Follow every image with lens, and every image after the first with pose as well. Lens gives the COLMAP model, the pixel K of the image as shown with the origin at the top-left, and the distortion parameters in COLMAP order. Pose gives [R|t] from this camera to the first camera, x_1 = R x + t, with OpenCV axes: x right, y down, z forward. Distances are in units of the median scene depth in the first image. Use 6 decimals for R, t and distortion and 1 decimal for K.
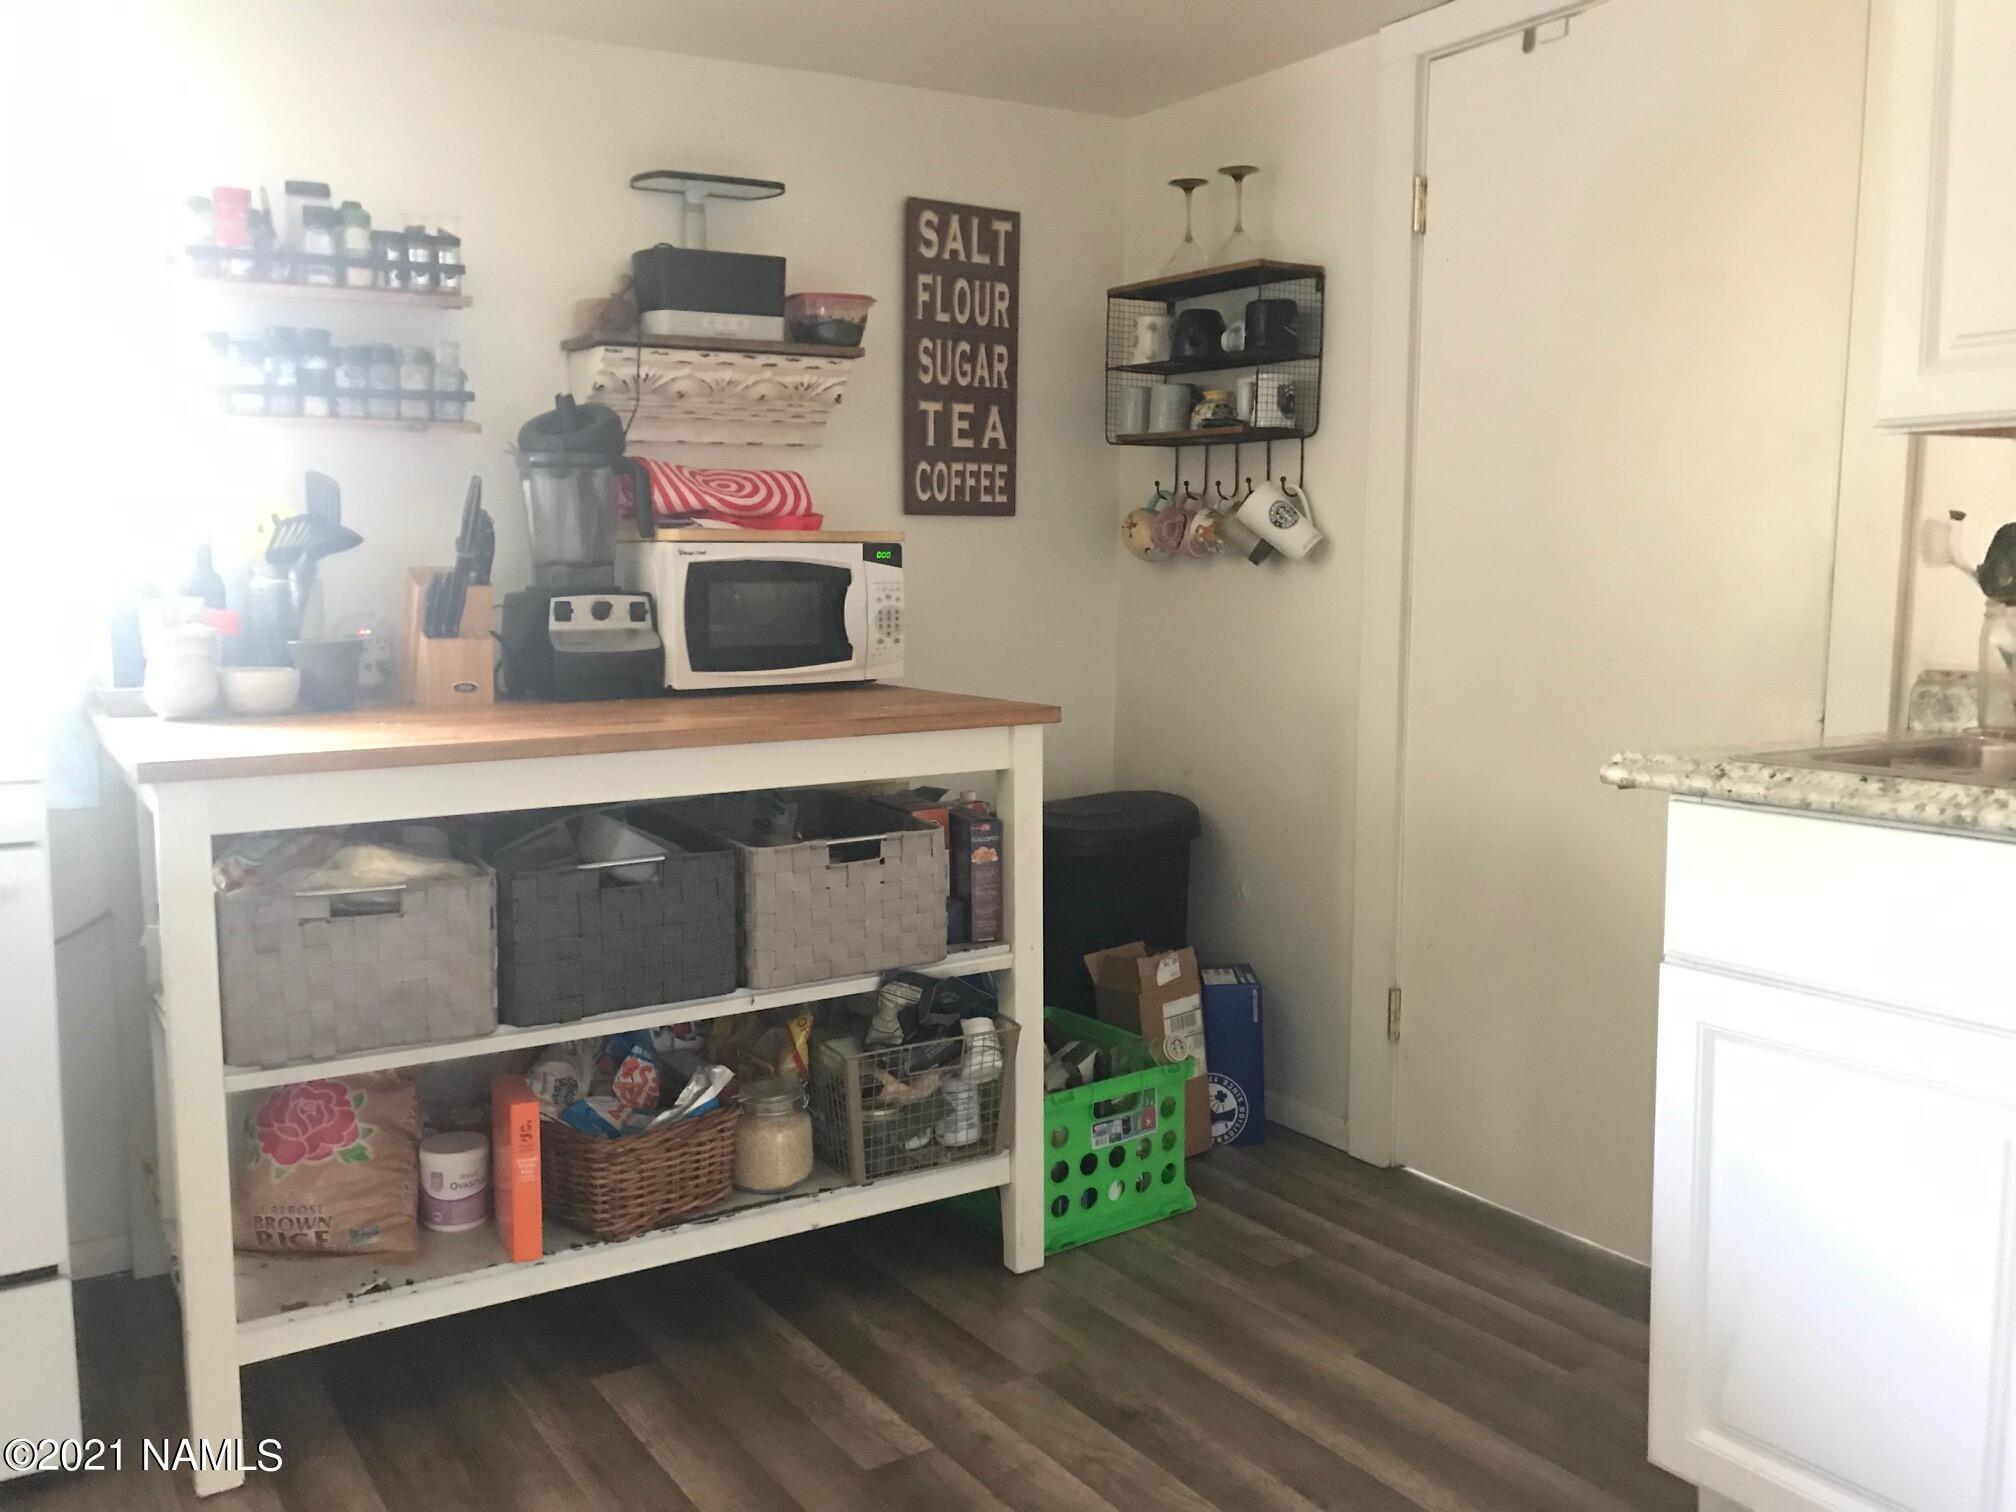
lens RADIAL K [[1666.9, 0, 1005.9], [0, 1666.9, 756.1], [0, 0, 1]] dist [0.008519, -0.000950]
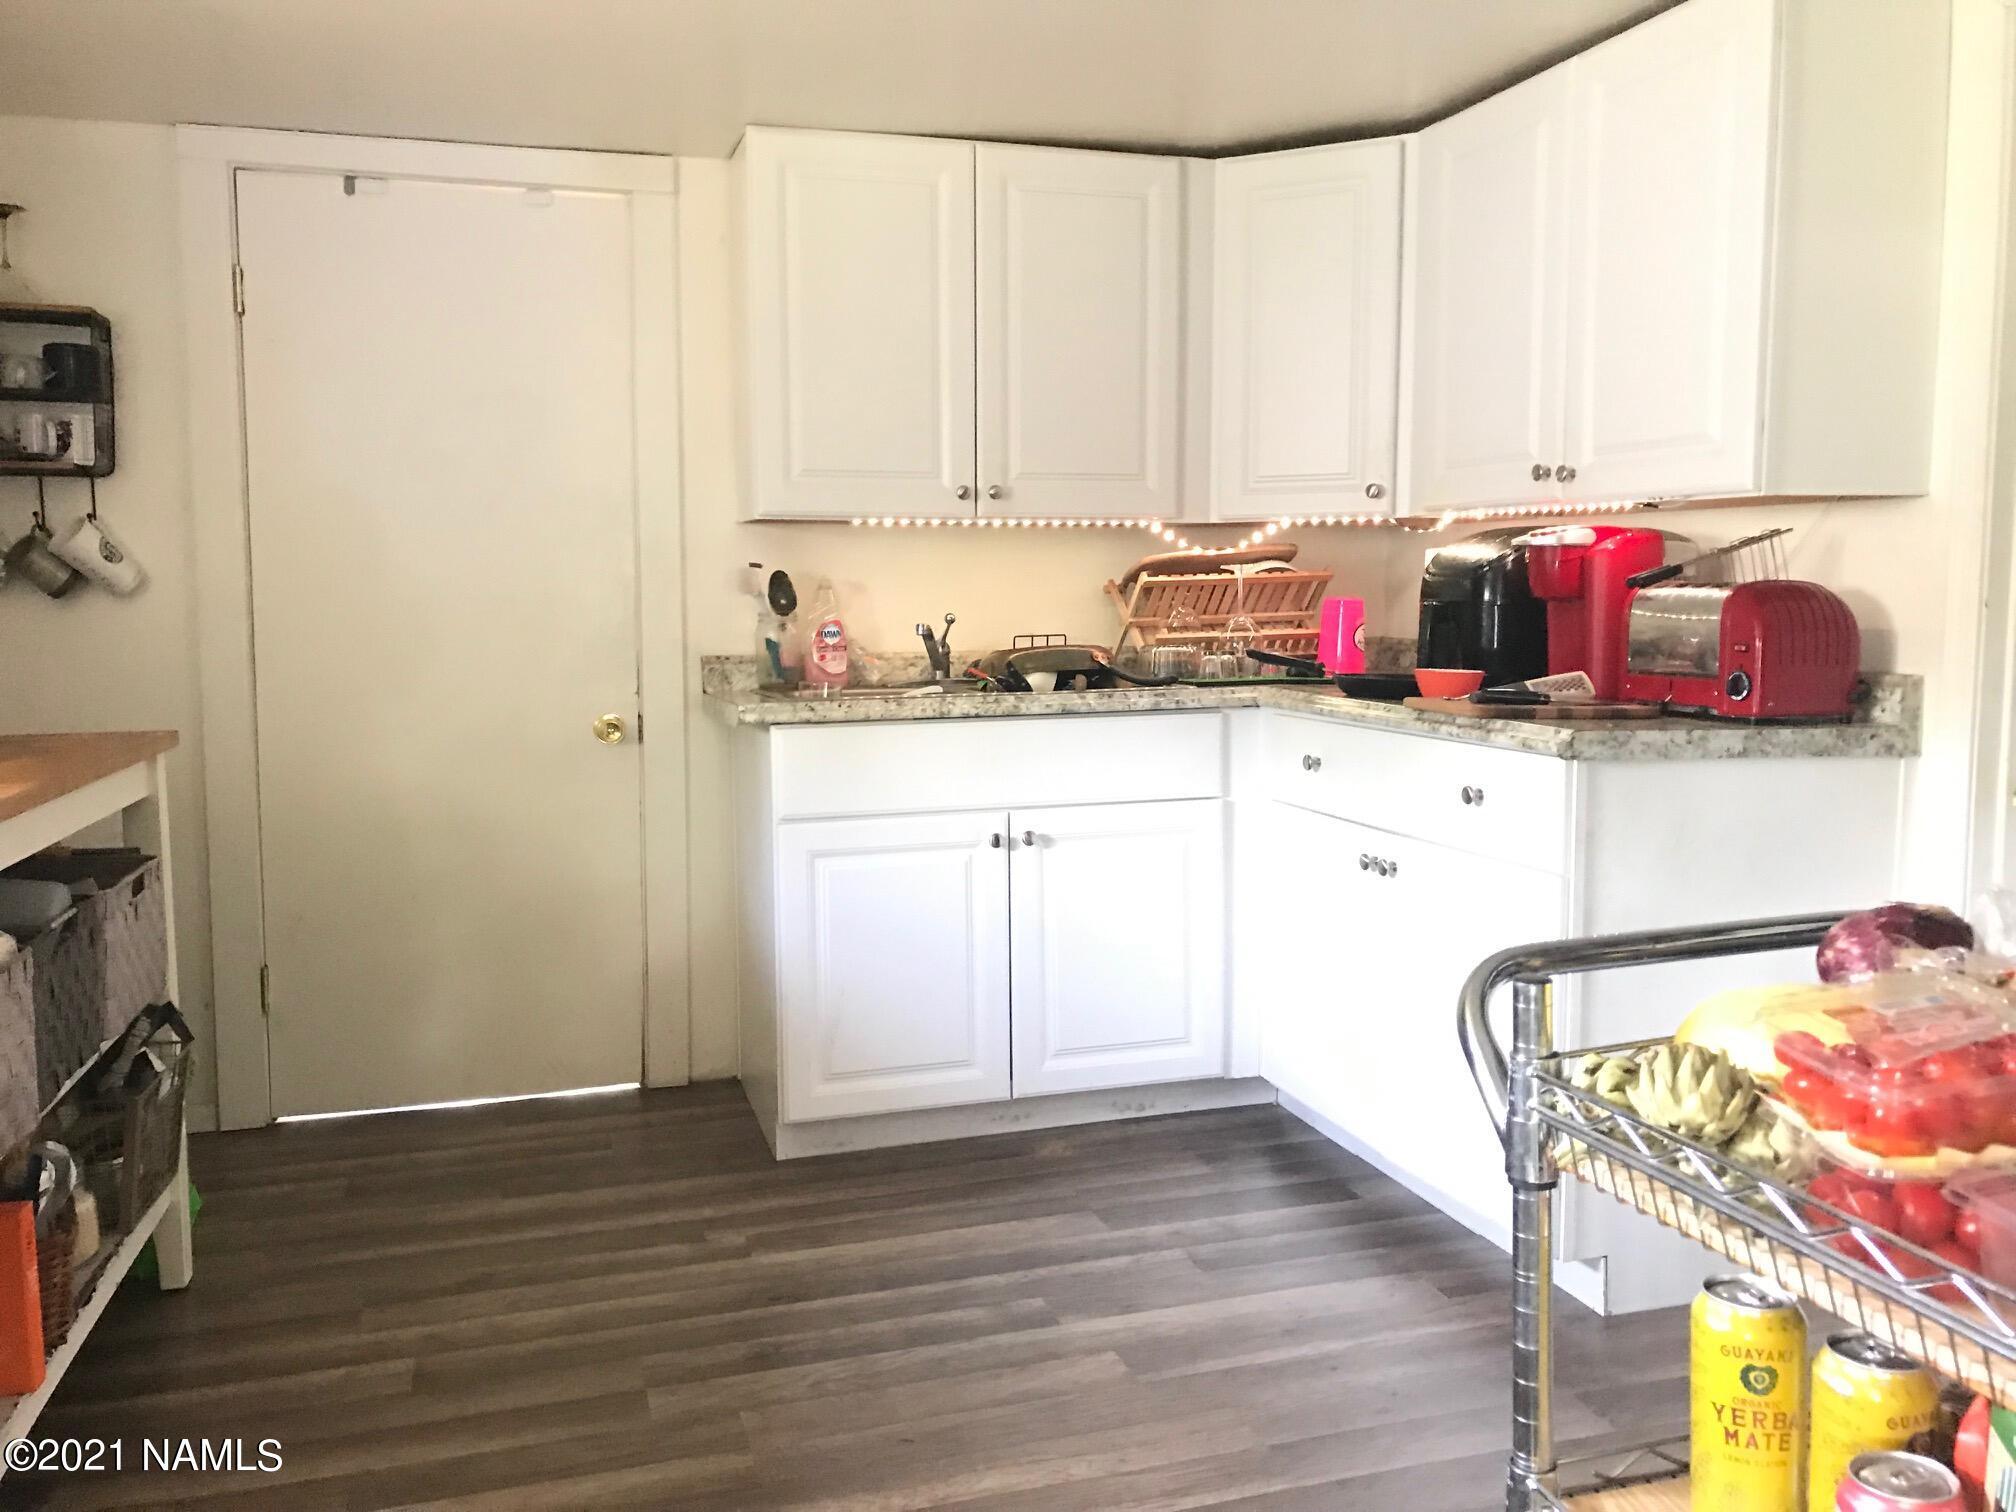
lens RADIAL K [[1666.9, 0, 1010.8], [0, 1666.9, 752.9], [0, 0, 1]] dist [0.008519, -0.000950]
pose [[0.276320, -0.091699, 0.956681, -0.759734], [0.115115, 0.991429, 0.061781, -0.018477], [-0.954147, 0.093057, 0.284507, 0.184777]]
